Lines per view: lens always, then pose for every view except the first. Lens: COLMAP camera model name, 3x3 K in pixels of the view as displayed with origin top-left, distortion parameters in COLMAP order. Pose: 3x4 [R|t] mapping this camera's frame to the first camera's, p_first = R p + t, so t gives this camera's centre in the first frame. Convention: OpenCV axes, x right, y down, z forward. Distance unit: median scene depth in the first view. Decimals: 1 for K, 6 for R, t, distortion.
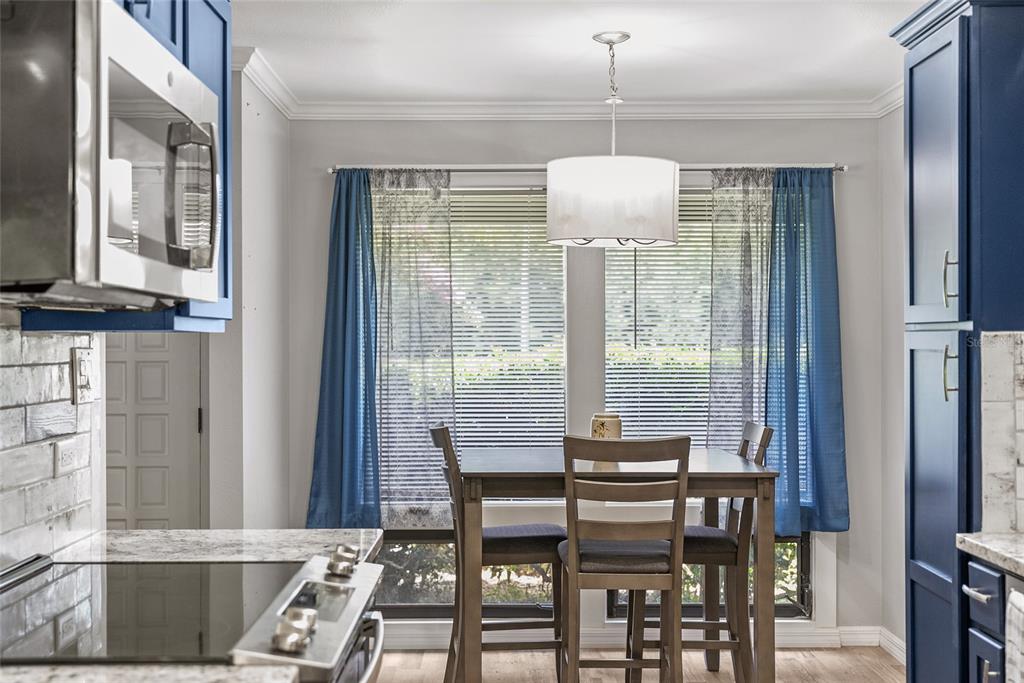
lens RADIAL K [[1288.3, 0, 512.0], [0, 1288.3, 341.5], [0, 0, 1]] dist [0.014652, 0.009308]
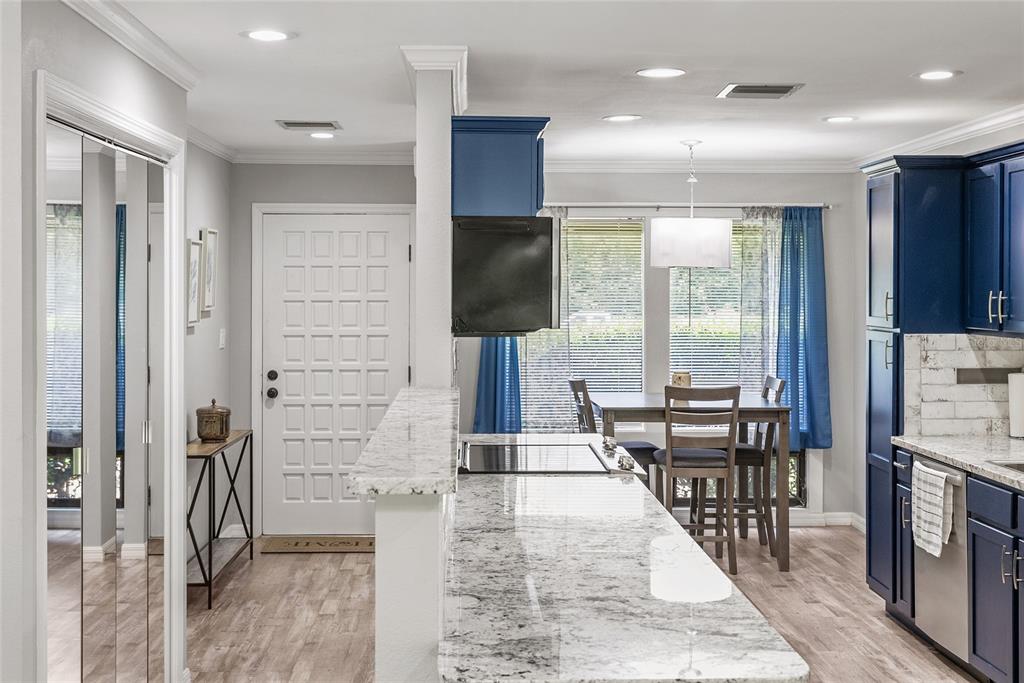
lens RADIAL K [[1315.5, 0, 512.3], [0, 1315.5, 293.2], [0, 0, 1]] dist [0.004556, 0.010858]
pose [[0.999670, 0.003774, 0.025411, -0.179643], [-0.003935, 0.999972, 0.006307, -0.050279], [-0.025387, -0.006405, 0.999657, -0.624304]]
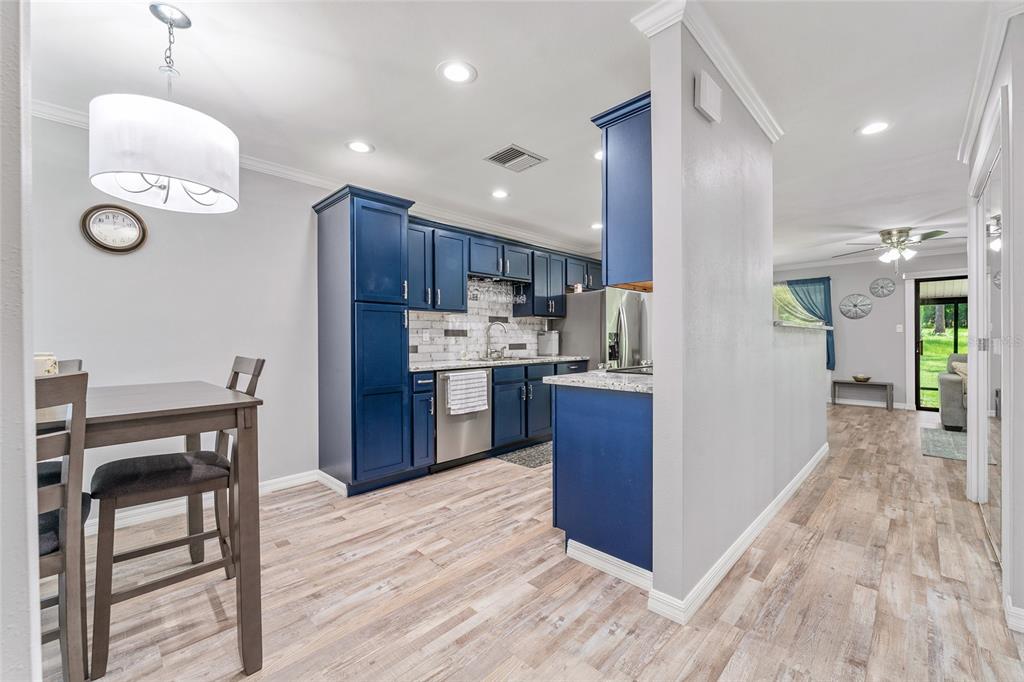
lens RADIAL K [[414.8, 0, 512.0], [0, 414.8, 341.0], [0, 0, 1]] dist [-0.000399, 0.000087]
pose [[-0.707573, 0.002083, 0.706637, -0.371230], [0.004335, 0.999990, 0.001392, 0.051023], [-0.706627, 0.004049, -0.707575, 0.992670]]
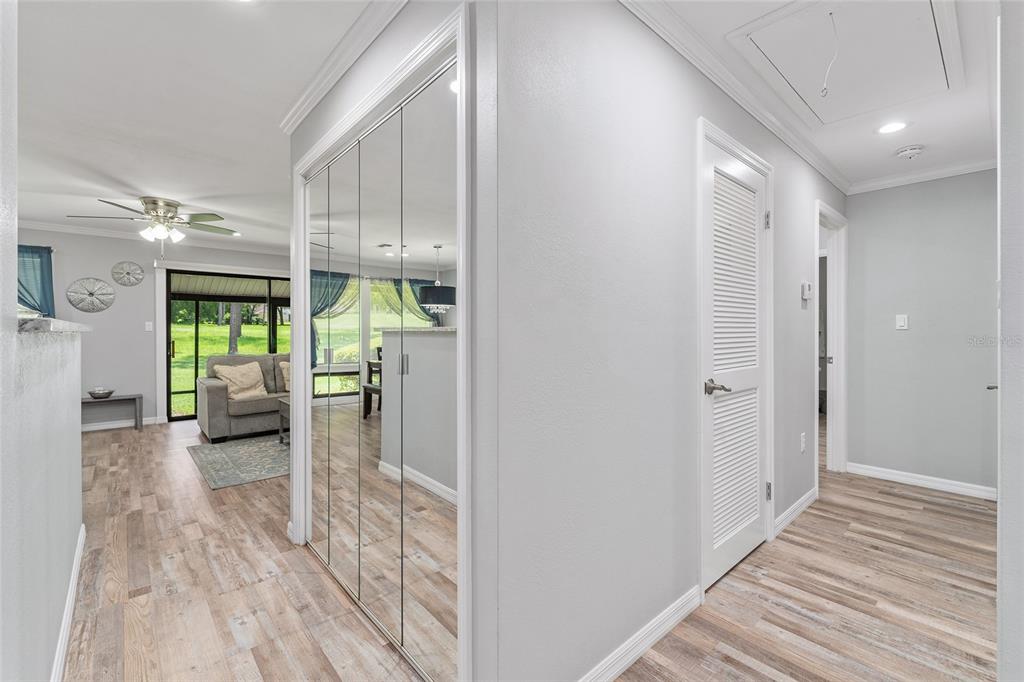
lens RADIAL K [[438.4, 0, 513.6], [0, 438.4, 331.2], [0, 0, 1]] dist [-0.000733, -0.000254]
pose [[-0.750753, 0.004530, -0.660567, -0.266032], [0.005154, 0.999986, 0.001000, 0.033657], [0.660562, -0.002653, -0.750766, 0.660249]]
